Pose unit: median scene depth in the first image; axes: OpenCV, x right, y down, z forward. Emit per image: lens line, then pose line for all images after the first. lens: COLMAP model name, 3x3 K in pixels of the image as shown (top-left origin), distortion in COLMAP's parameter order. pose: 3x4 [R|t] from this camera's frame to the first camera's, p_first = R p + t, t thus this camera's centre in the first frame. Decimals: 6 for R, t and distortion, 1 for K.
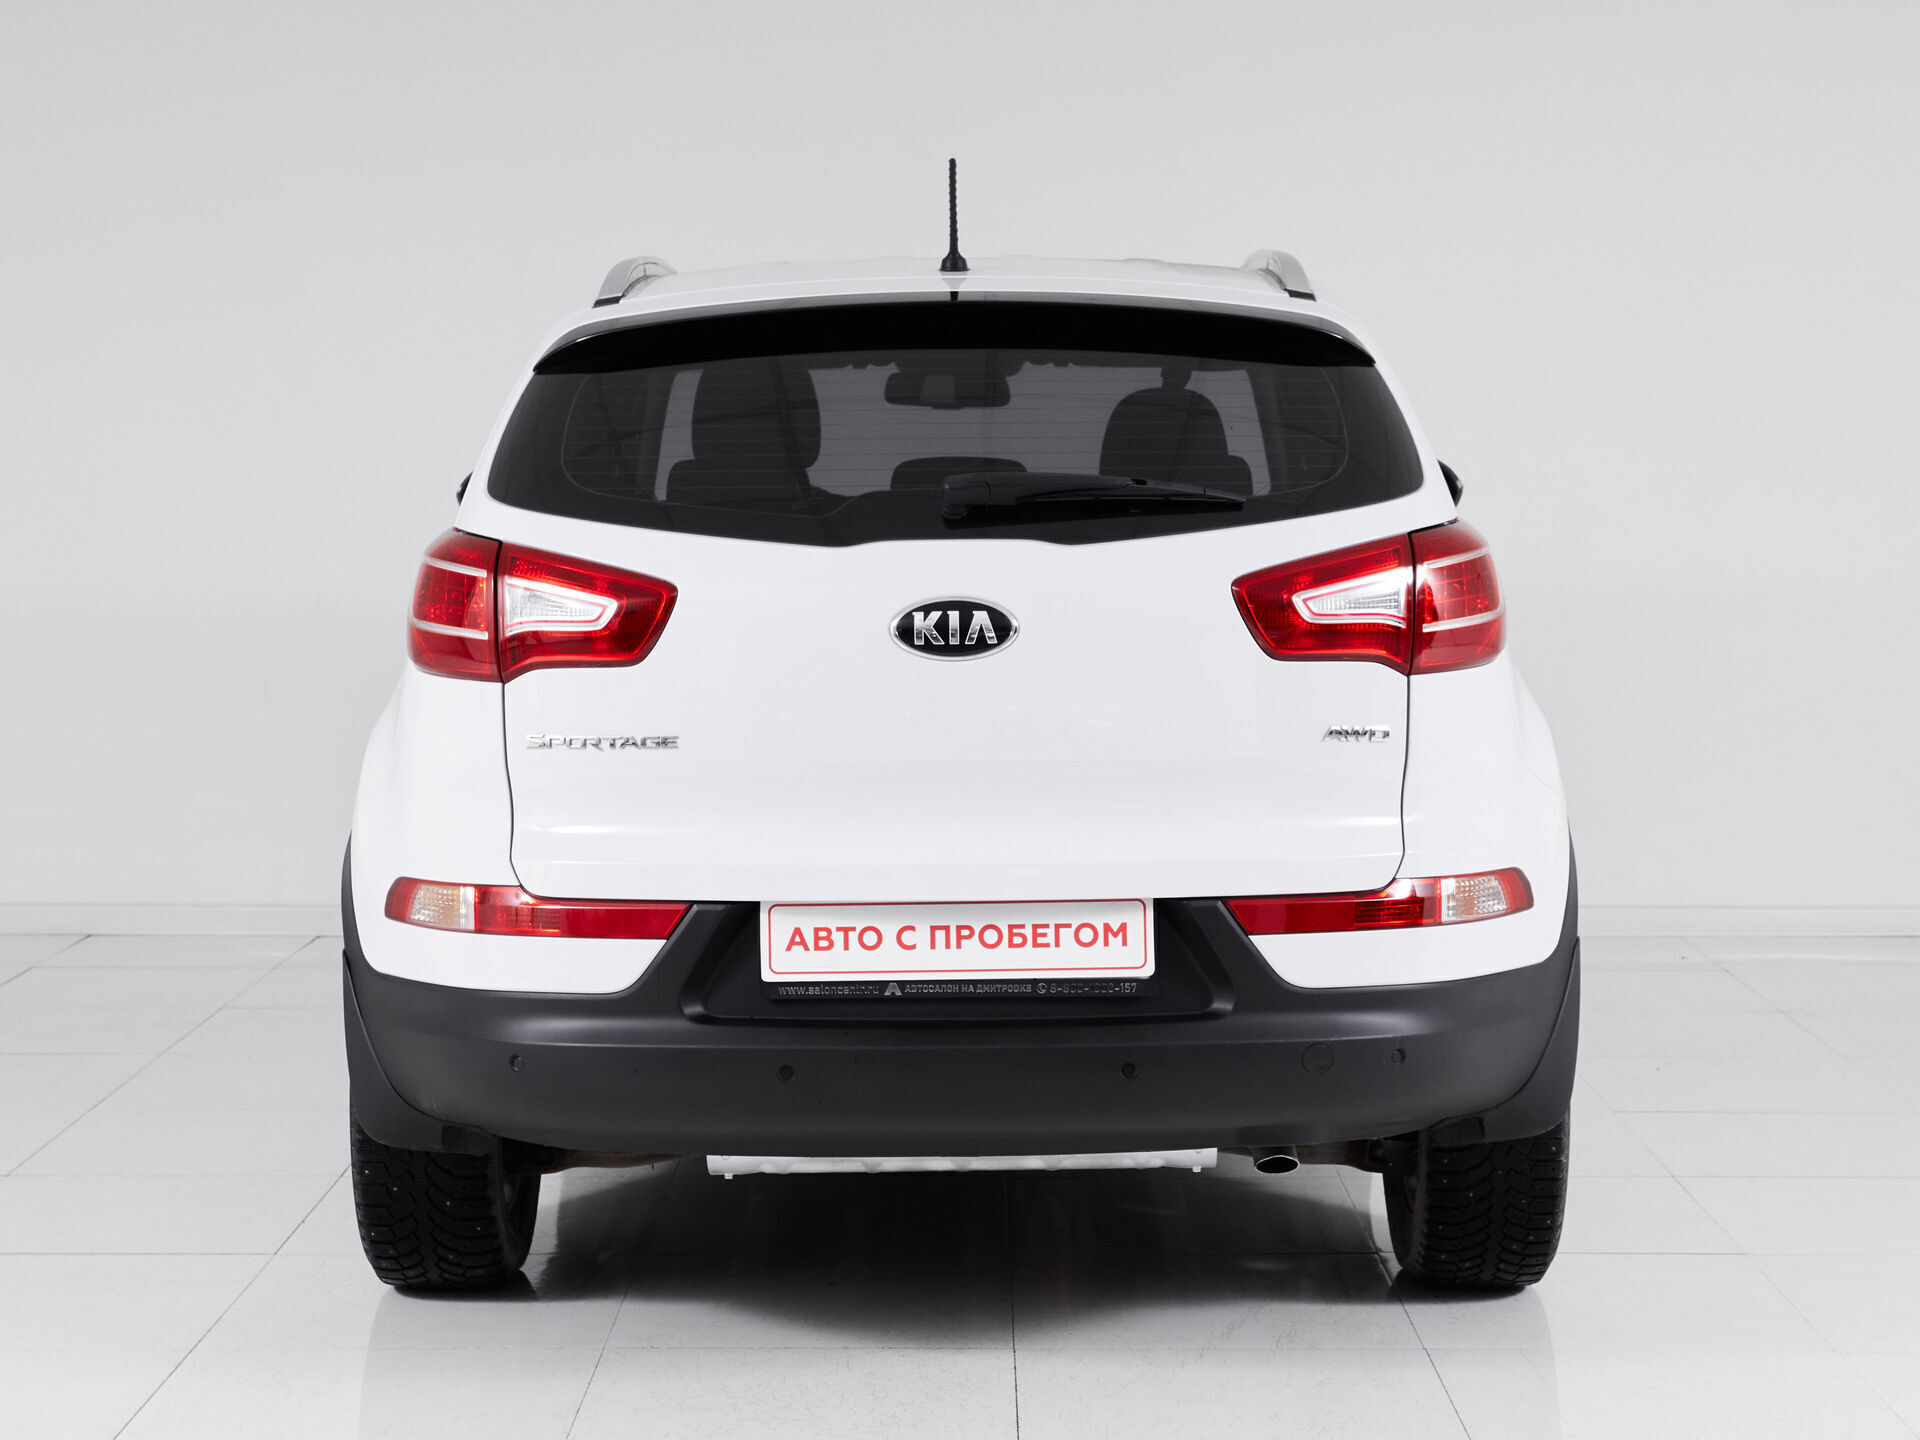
lens RADIAL K [[2351.8, 0, 972.5], [0, 2351.8, 720.6], [0, 0, 1]] dist [0.034447, 0.000000]
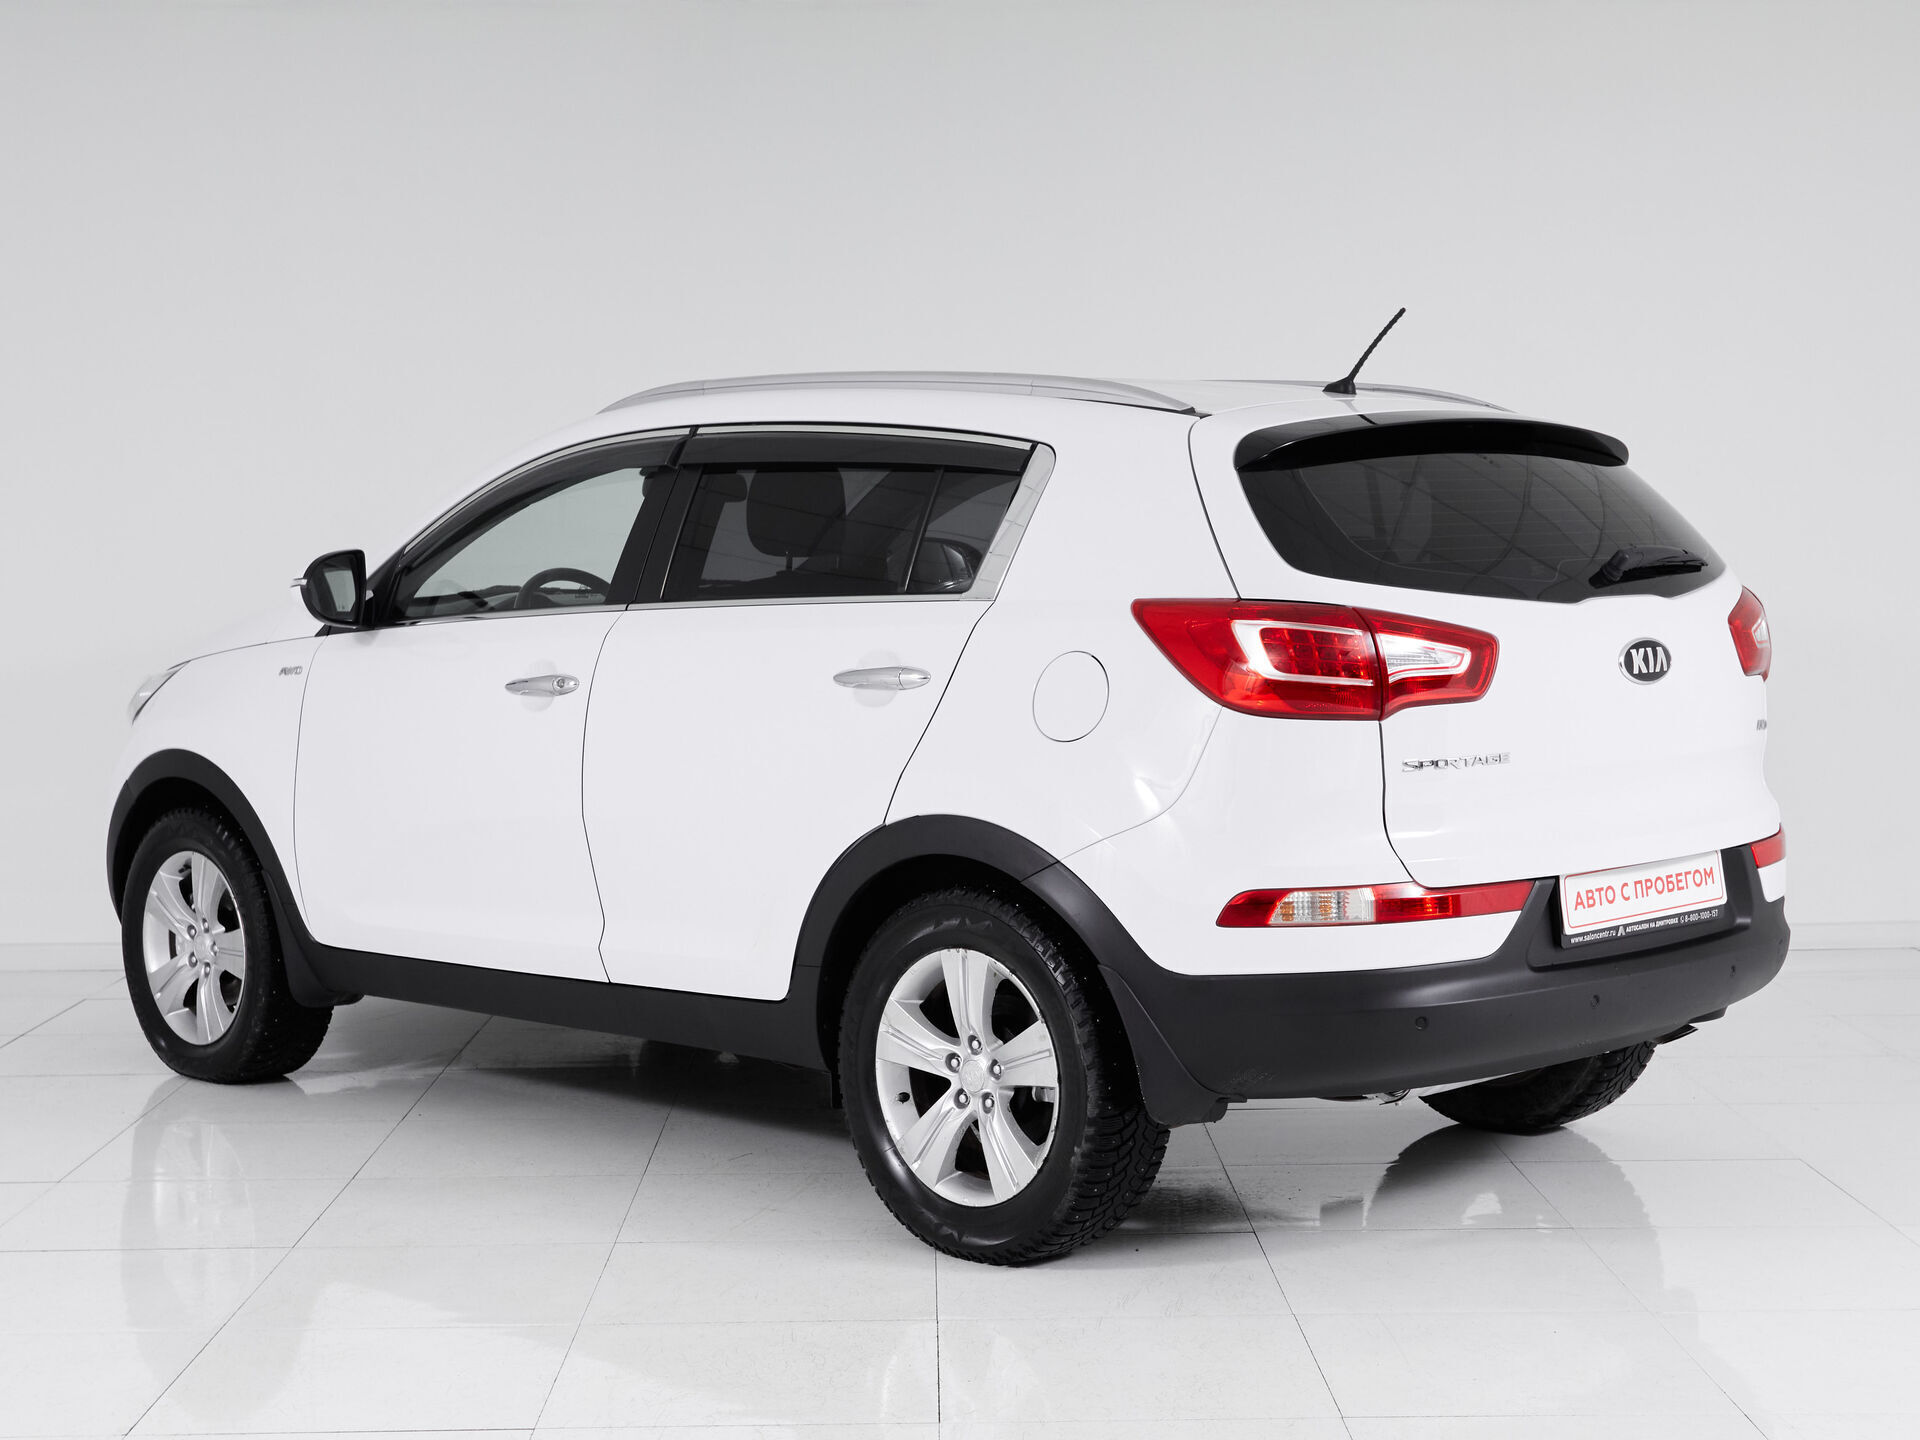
lens RADIAL K [[2351.8, 0, 954.5], [0, 2351.8, 717.0], [0, 0, 1]] dist [0.034447, 0.000000]
pose [[0.784831, -0.052061, 0.617519, -1.157036], [0.079818, 0.996657, -0.017420, -0.014549], [-0.614548, 0.062961, 0.786363, 0.168127]]
